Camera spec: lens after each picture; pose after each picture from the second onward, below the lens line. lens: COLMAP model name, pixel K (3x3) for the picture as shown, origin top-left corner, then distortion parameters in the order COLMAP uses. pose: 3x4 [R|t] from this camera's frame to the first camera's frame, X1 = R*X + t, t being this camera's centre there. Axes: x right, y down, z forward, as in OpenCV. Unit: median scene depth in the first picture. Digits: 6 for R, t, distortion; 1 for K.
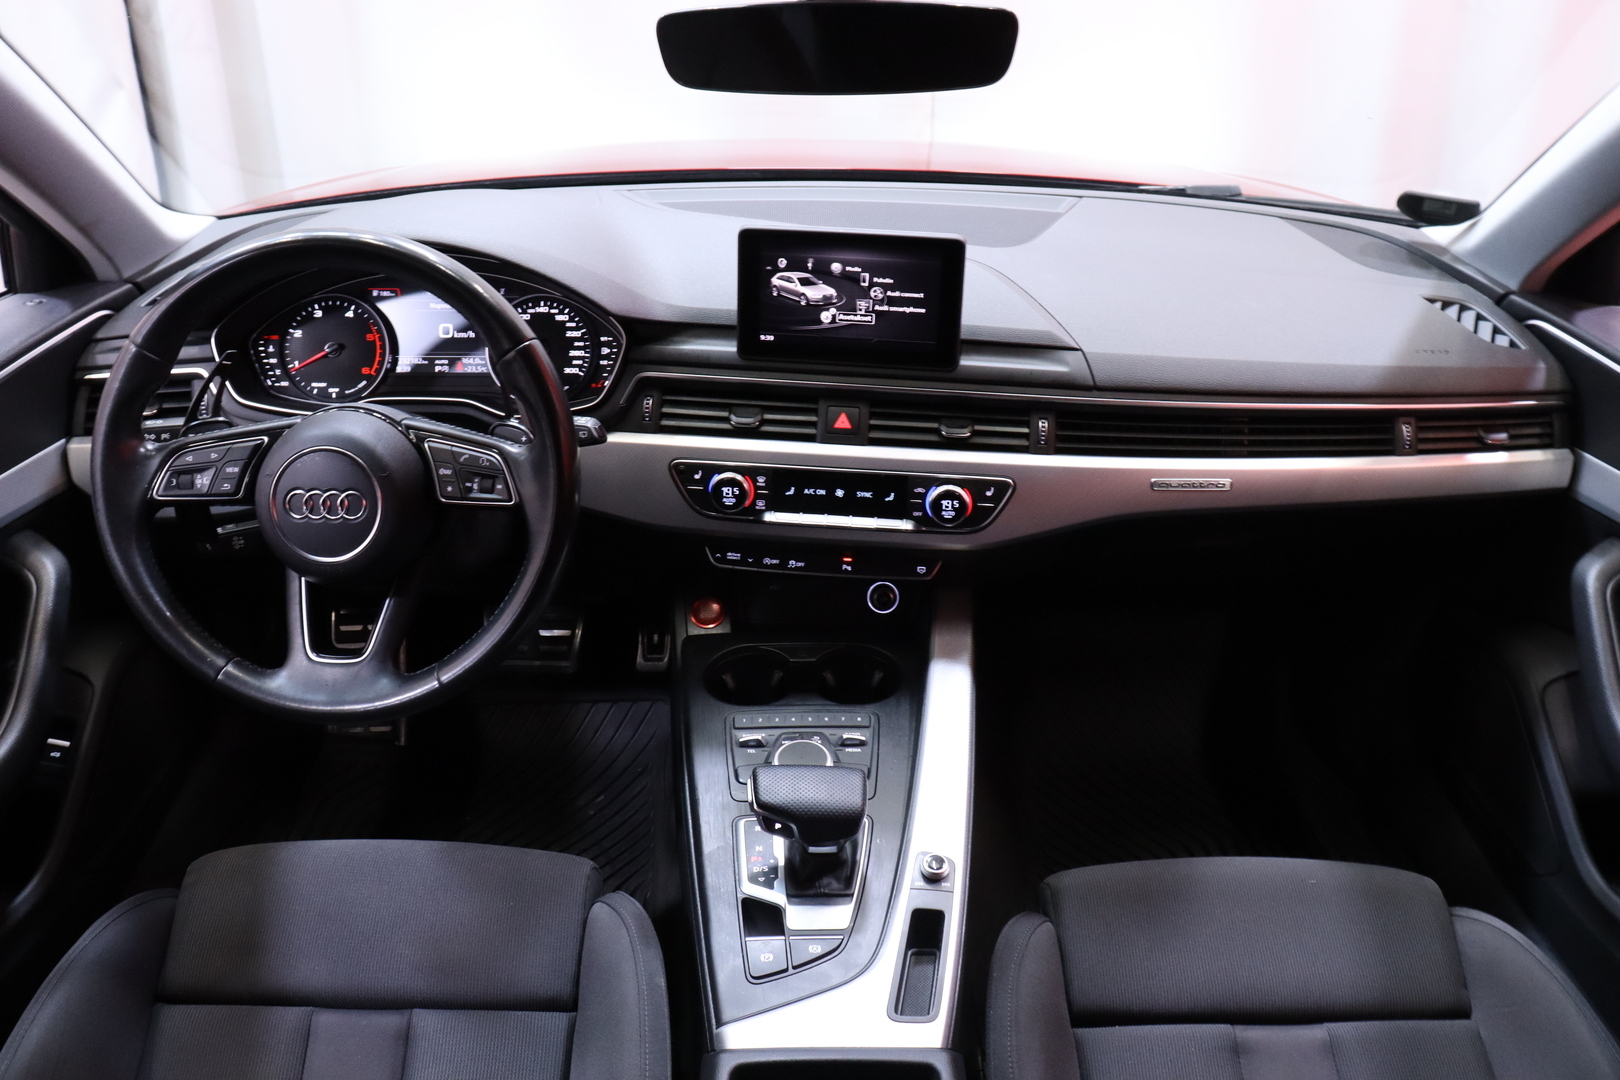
lens RADIAL K [[1361.6, 0, 810.0], [0, 1361.6, 540.0], [0, 0, 1]] dist [-0.119338, 0.003926]
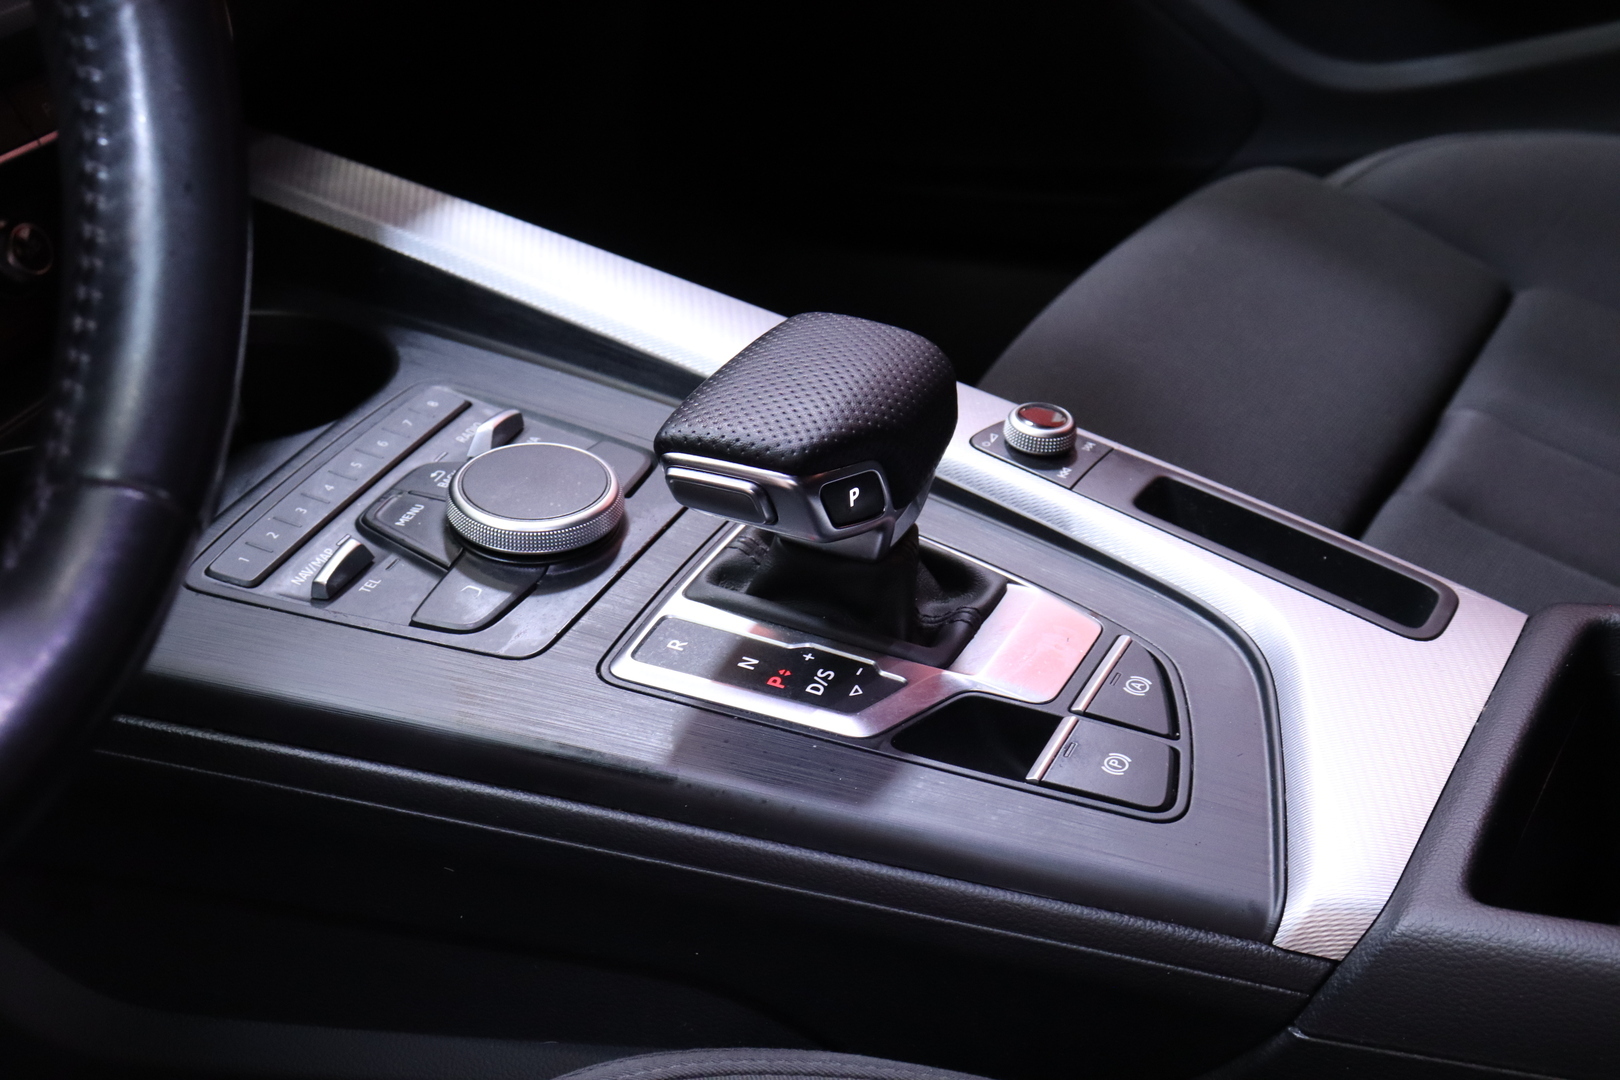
lens RADIAL K [[2944.9, 0, 810.0], [0, 2944.9, 540.0], [0, 0, 1]] dist [0.071328, 0.106261]
pose [[0.436802, -0.462455, 0.771583, -0.527296], [0.499530, 0.838030, 0.219490, 0.042484], [-0.748114, 0.289555, 0.597063, 0.482100]]
